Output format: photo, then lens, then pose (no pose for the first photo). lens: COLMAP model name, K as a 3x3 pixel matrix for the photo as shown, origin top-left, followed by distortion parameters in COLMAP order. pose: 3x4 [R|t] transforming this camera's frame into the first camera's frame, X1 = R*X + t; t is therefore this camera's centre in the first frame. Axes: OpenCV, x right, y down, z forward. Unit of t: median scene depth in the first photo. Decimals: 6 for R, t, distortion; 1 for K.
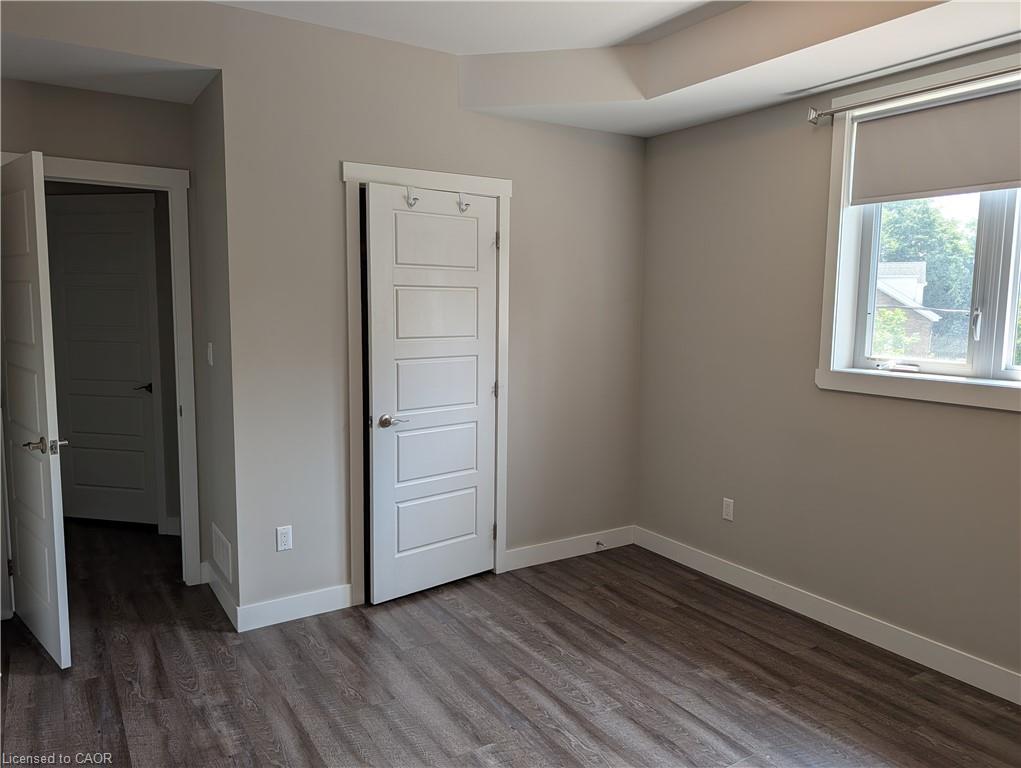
lens RADIAL K [[724.8, 0, 516.8], [0, 724.8, 398.5], [0, 0, 1]] dist [0.006617, 0.004695]
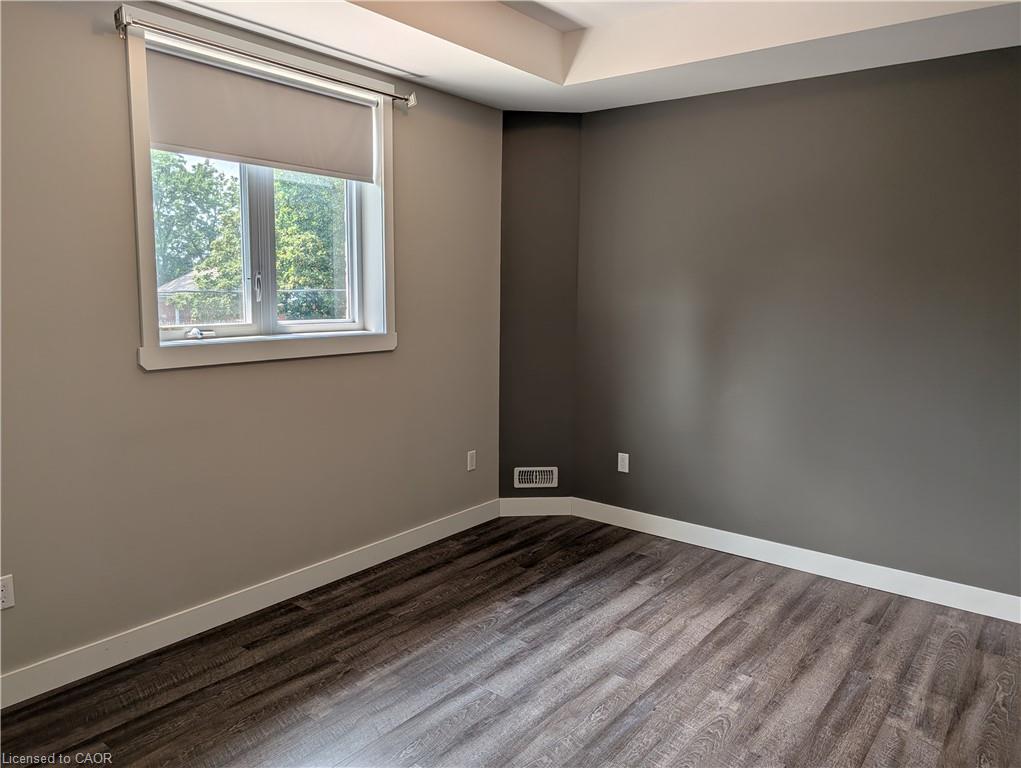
lens RADIAL K [[724.8, 0, 511.4], [0, 724.8, 381.8], [0, 0, 1]] dist [0.006617, 0.004695]
pose [[-0.324111, -0.142111, 0.935284, -0.540085], [0.104008, 0.977306, 0.184539, -0.123681], [-0.940284, 0.157088, -0.301976, 0.986888]]
